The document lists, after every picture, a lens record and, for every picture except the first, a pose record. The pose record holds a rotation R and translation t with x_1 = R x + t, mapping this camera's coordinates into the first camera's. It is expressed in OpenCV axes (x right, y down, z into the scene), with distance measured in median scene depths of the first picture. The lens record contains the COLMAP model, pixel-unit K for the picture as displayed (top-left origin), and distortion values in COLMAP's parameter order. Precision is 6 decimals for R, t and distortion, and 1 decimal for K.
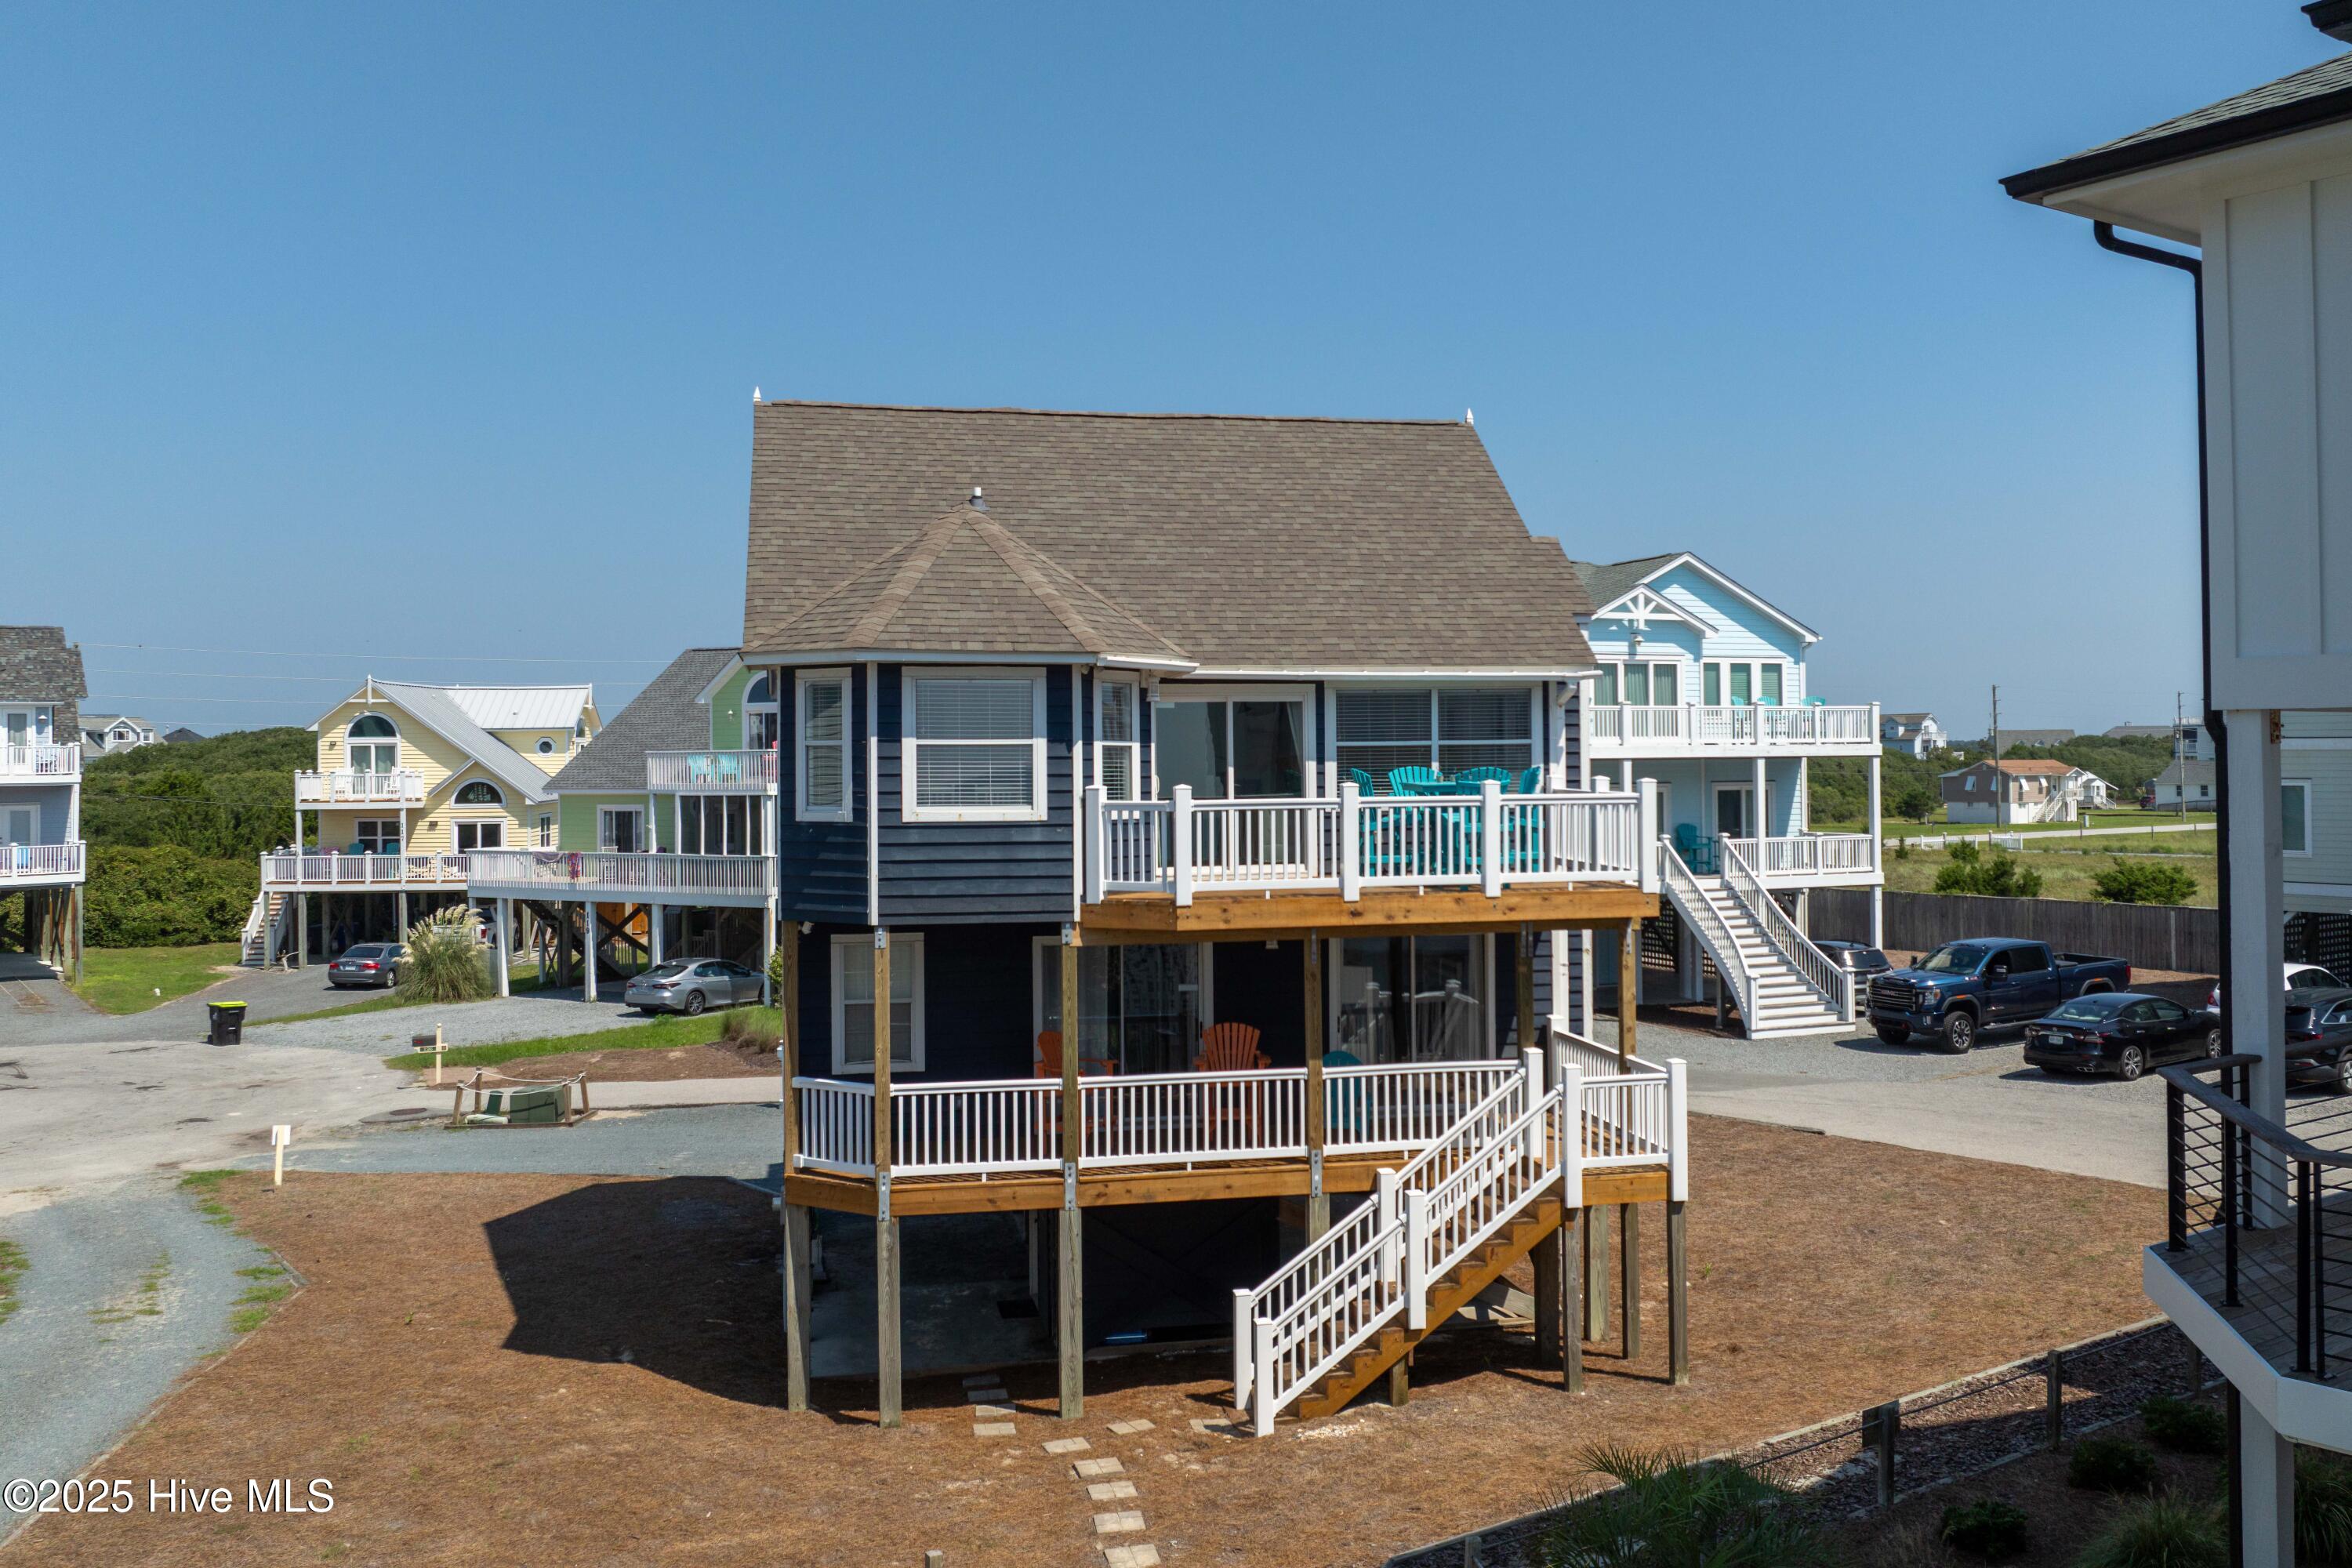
lens RADIAL K [[2037.8, 0, 1212.9], [0, 2037.8, 748.1], [0, 0, 1]] dist [-0.009196, -0.005343]
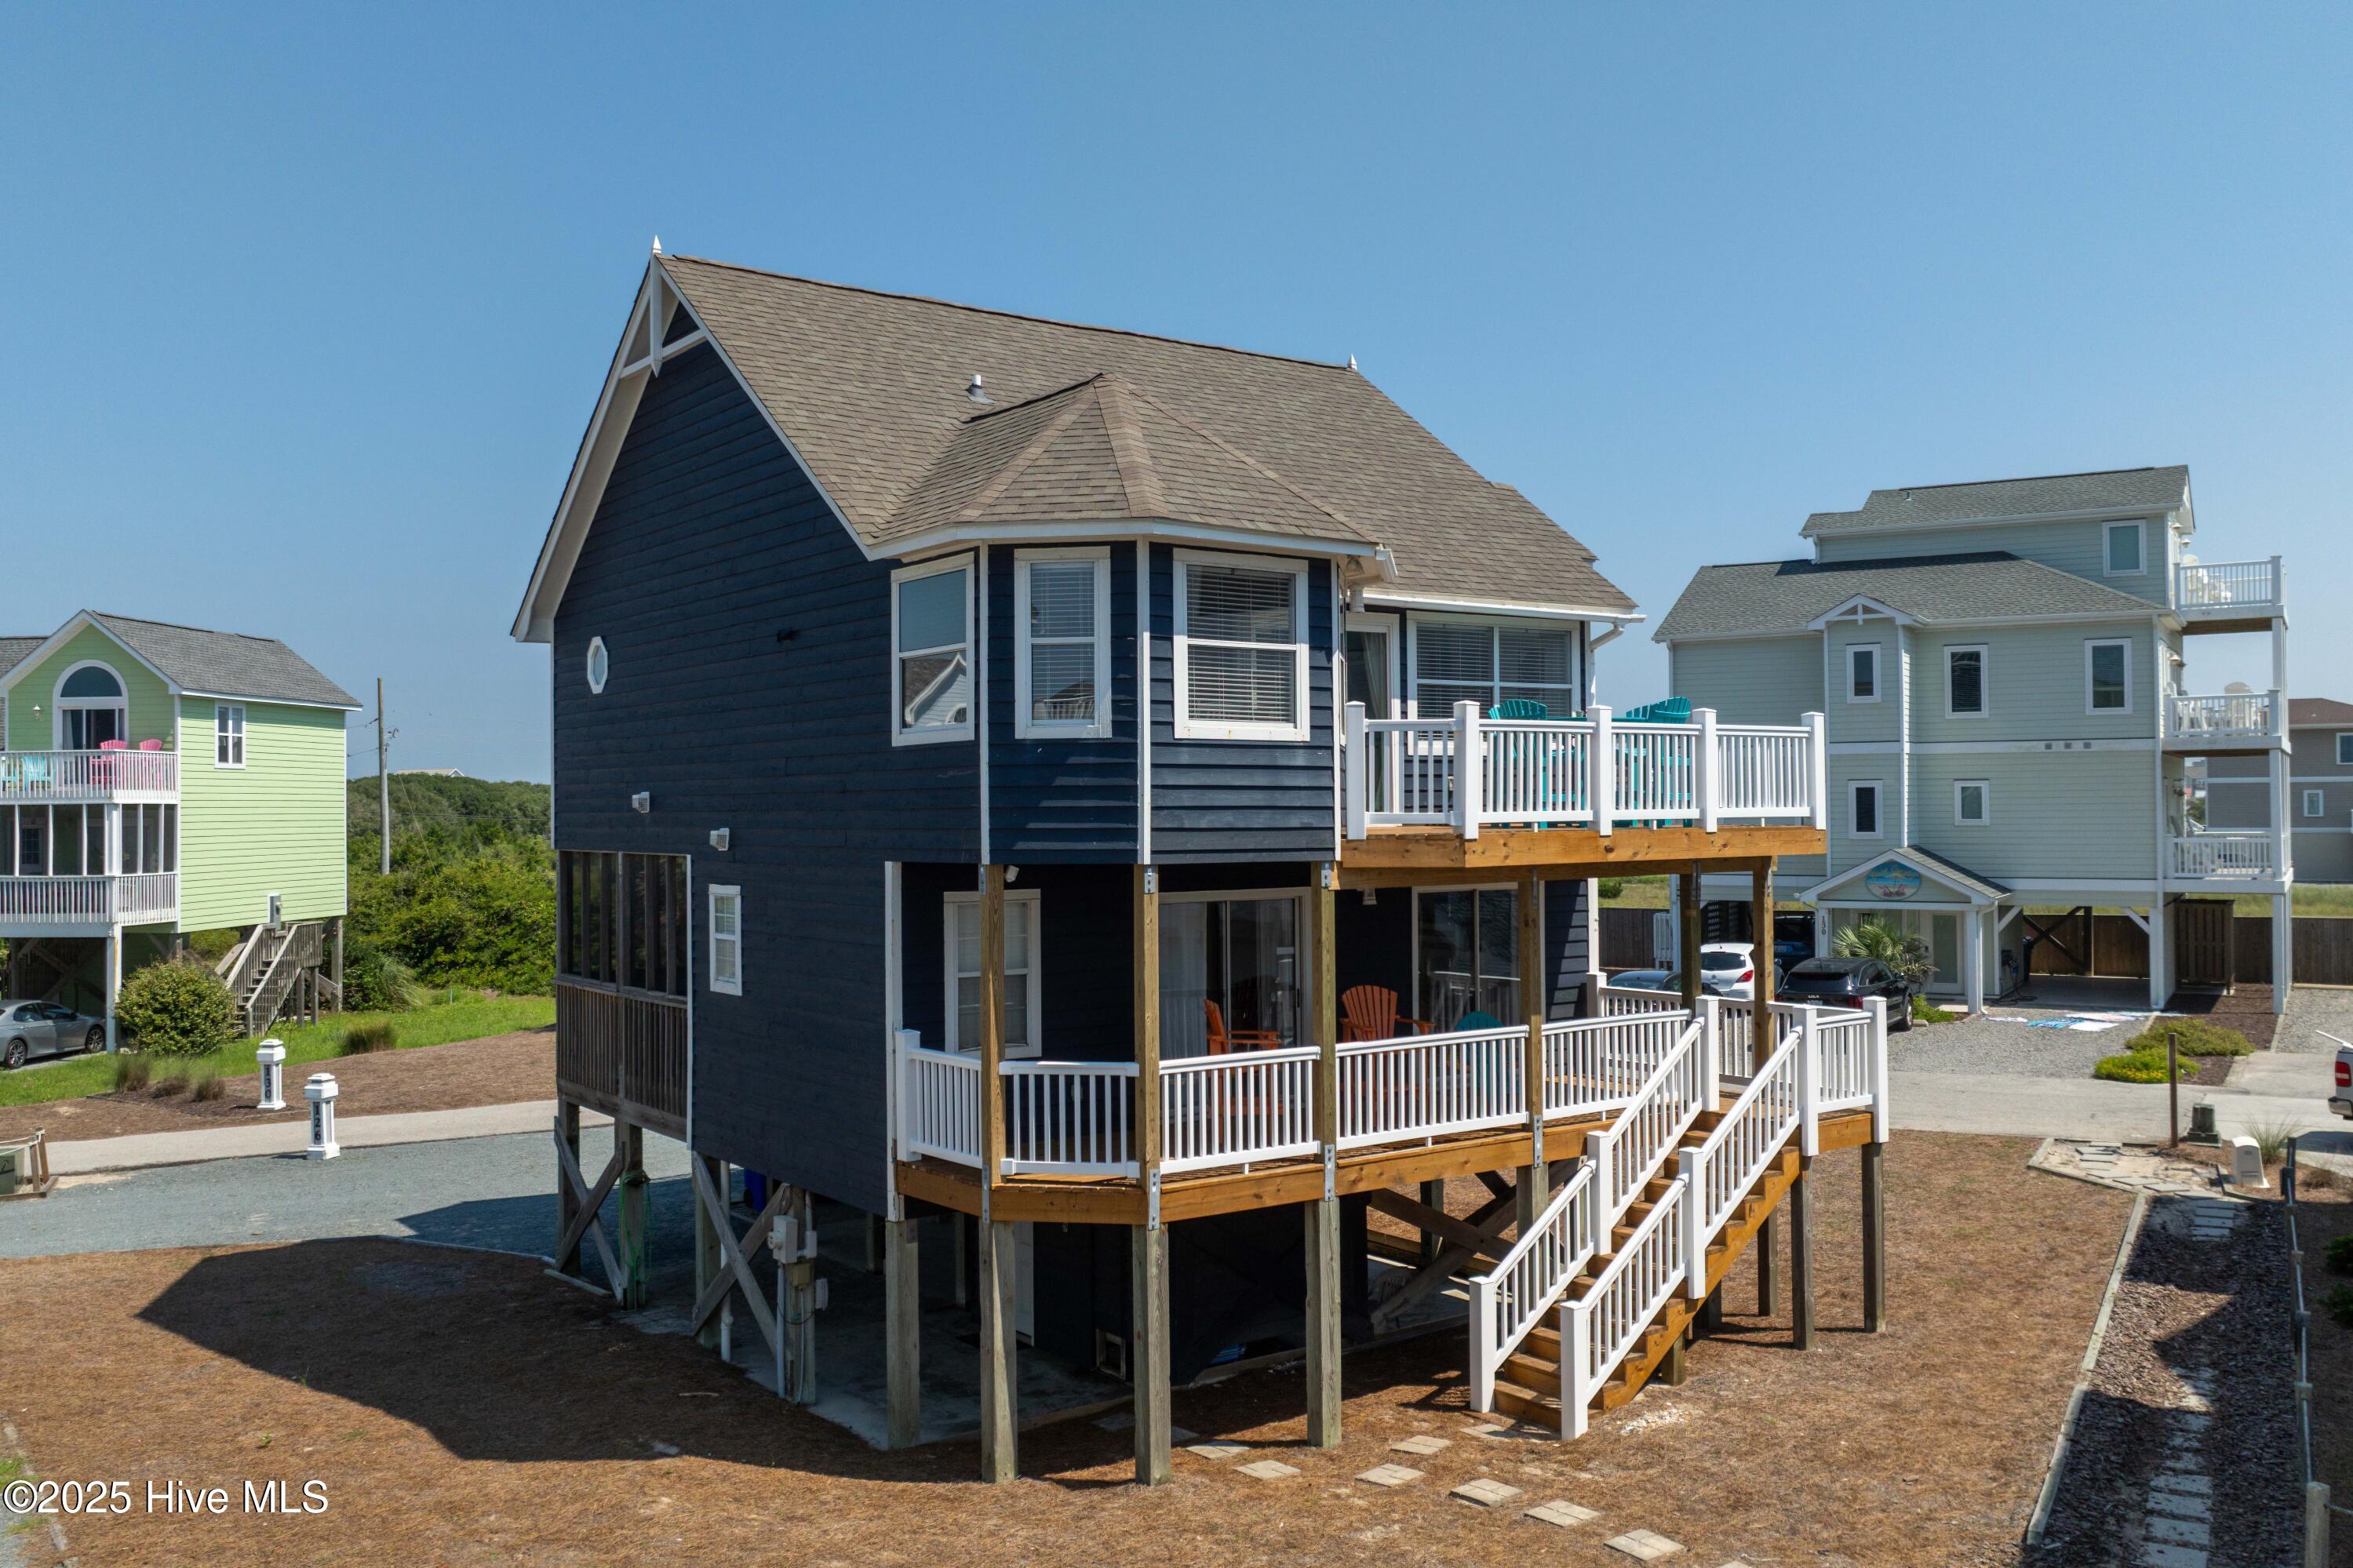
lens RADIAL K [[1953.2, 0, 1050.1], [0, 1953.2, 788.0], [0, 0, 1]] dist [-0.011701, -0.009874]
pose [[0.918295, 0.008016, 0.395816, -0.500053], [-0.004725, 0.999946, -0.009288, 0.062812], [-0.395869, 0.006659, 0.918283, 0.297142]]
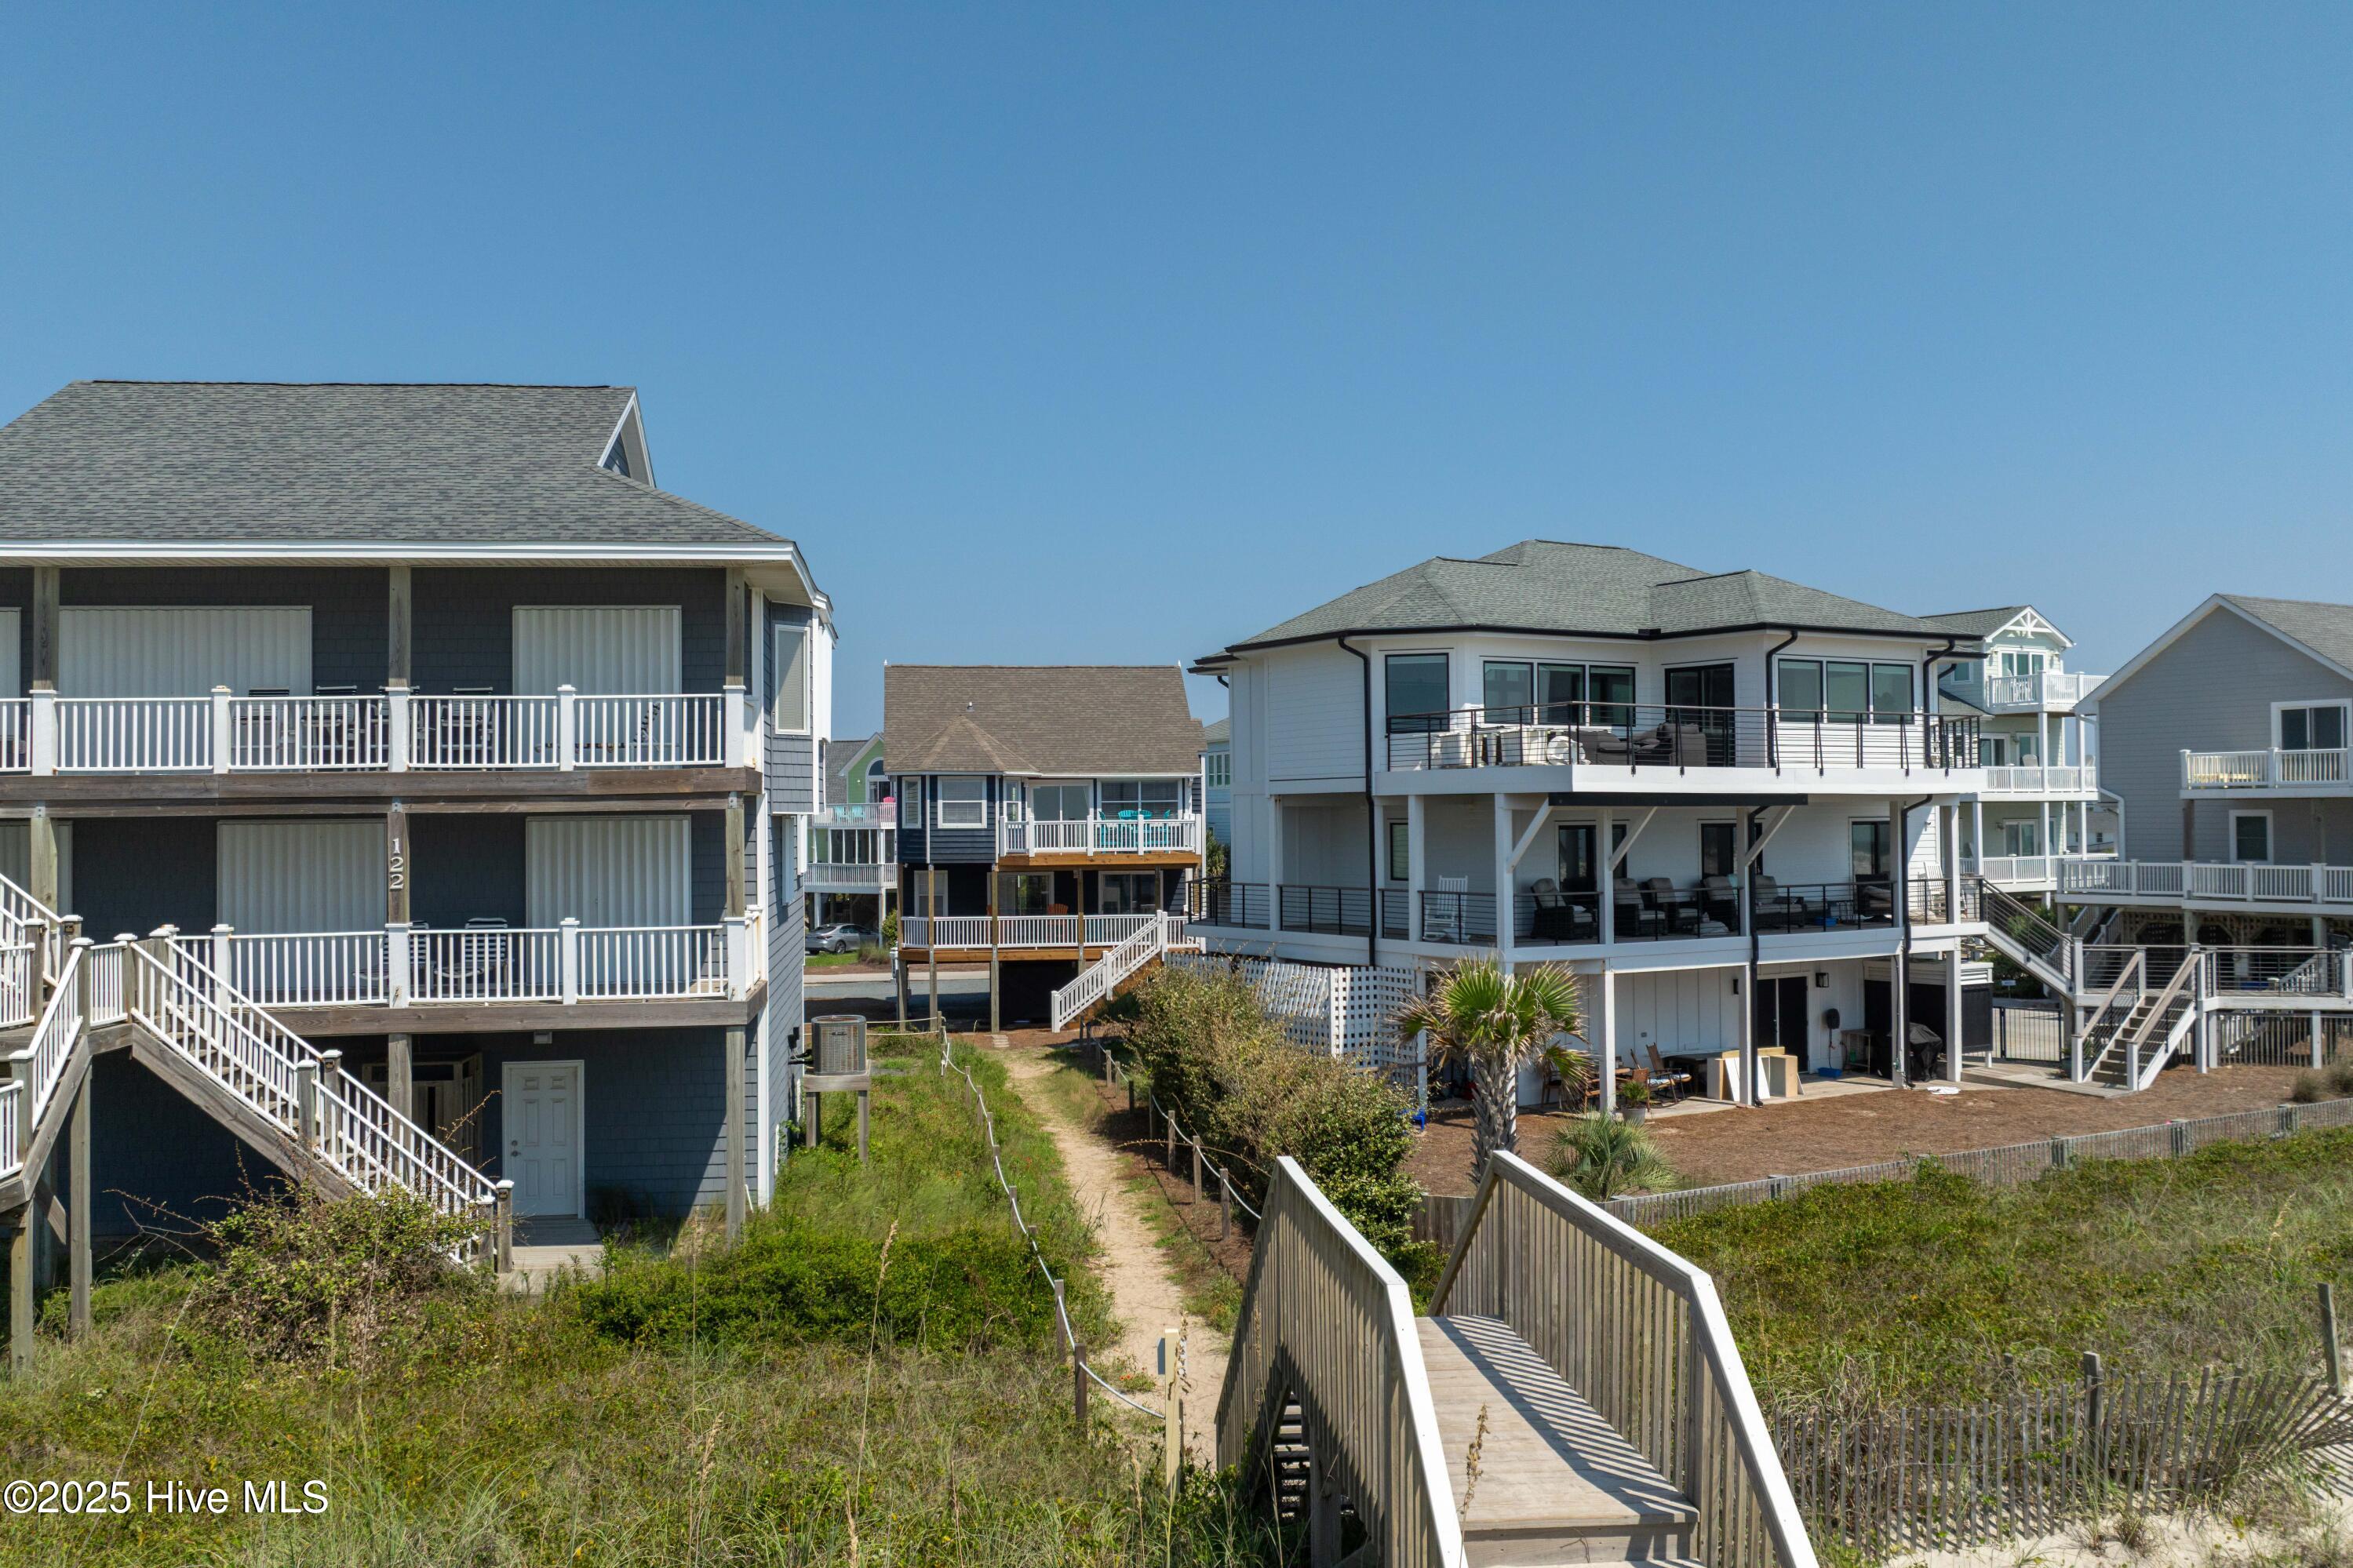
lens RADIAL K [[1953.2, 0, 1050.1], [0, 1953.2, 788.0], [0, 0, 1]] dist [-0.011701, -0.009874]
pose [[0.992874, -0.000794, -0.119168, 0.341879], [0.000069, 0.999981, -0.006087, -0.004787], [0.119171, 0.006036, 0.992855, -1.767859]]
